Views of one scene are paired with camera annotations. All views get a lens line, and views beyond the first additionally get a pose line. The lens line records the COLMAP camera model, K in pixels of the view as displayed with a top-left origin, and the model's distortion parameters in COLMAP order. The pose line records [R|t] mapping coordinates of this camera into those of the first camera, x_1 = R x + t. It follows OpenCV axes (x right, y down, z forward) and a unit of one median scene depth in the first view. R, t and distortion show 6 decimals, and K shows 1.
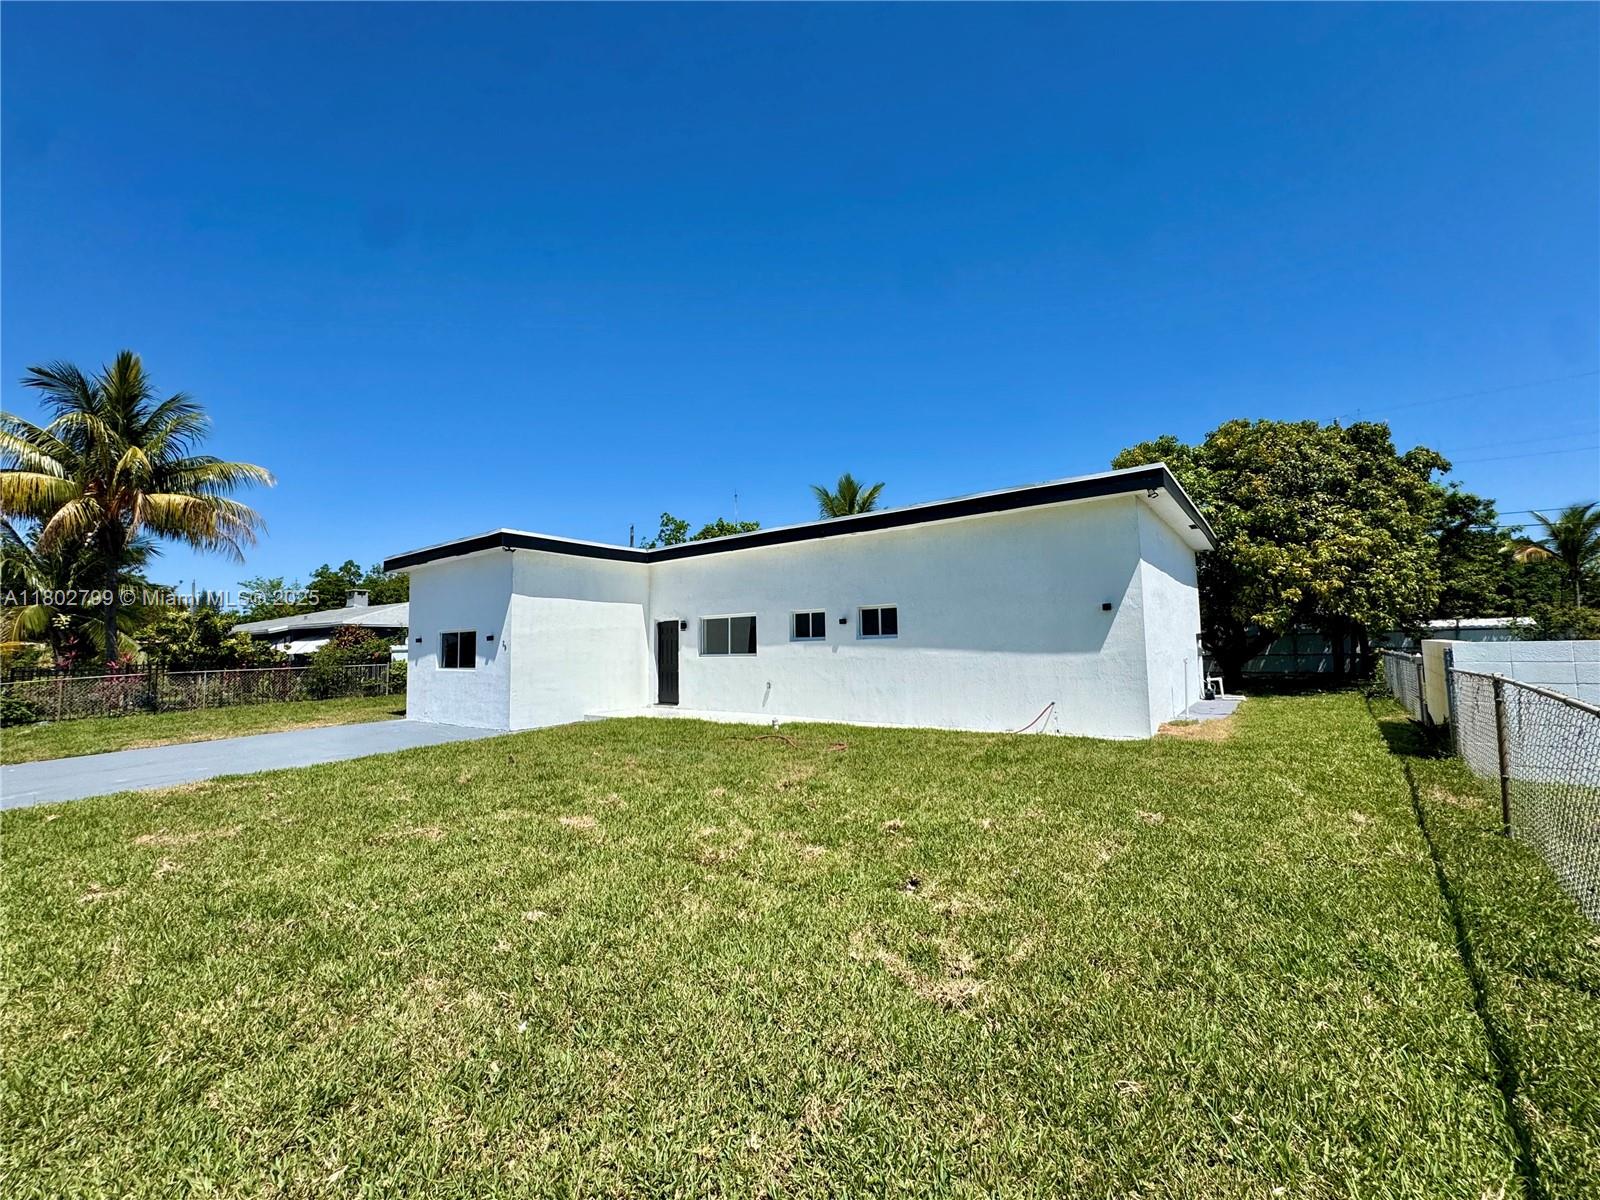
lens RADIAL K [[634.4, 0, 802.0], [0, 634.4, 609.6], [0, 0, 1]] dist [-0.003441, 0.000001]
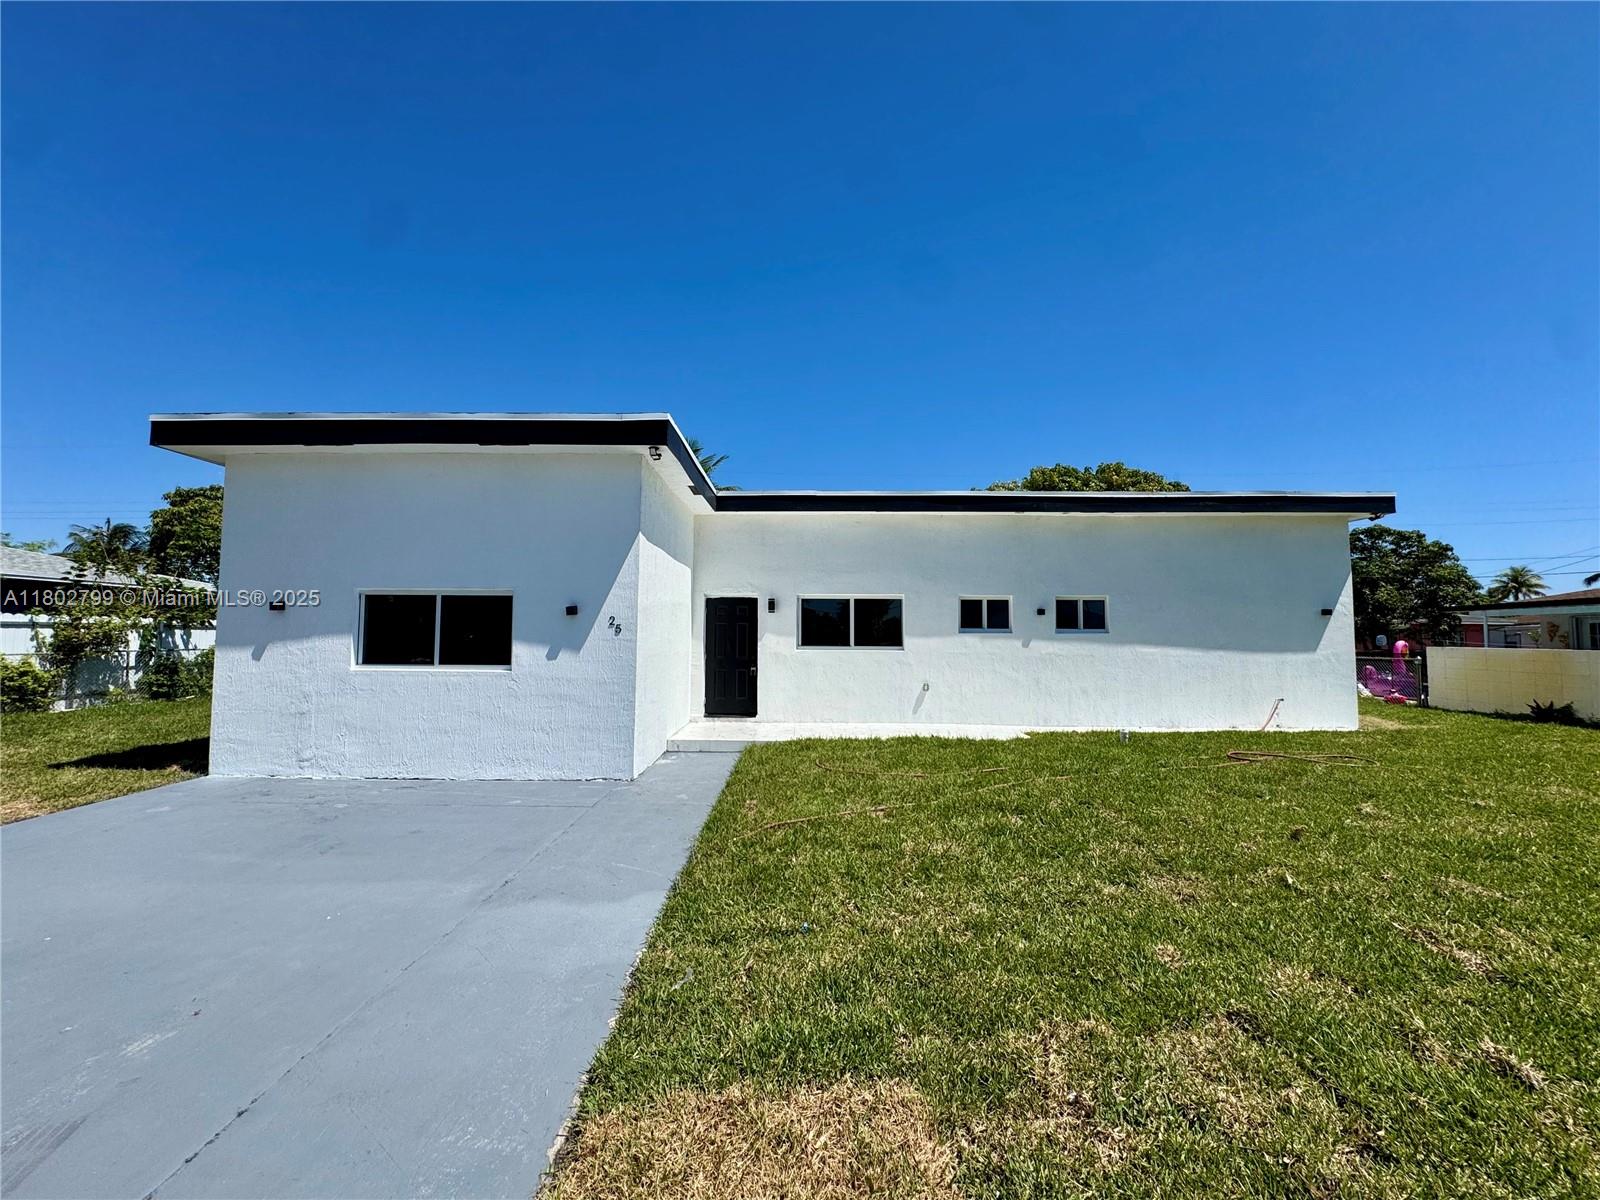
lens RADIAL K [[634.4, 0, 795.9], [0, 634.4, 593.0], [0, 0, 1]] dist [-0.003441, 0.000001]
pose [[0.805986, 0.066664, 0.588168, -0.674704], [-0.058189, 0.997748, -0.033348, 0.039203], [-0.589067, -0.007347, 0.808051, 0.473087]]
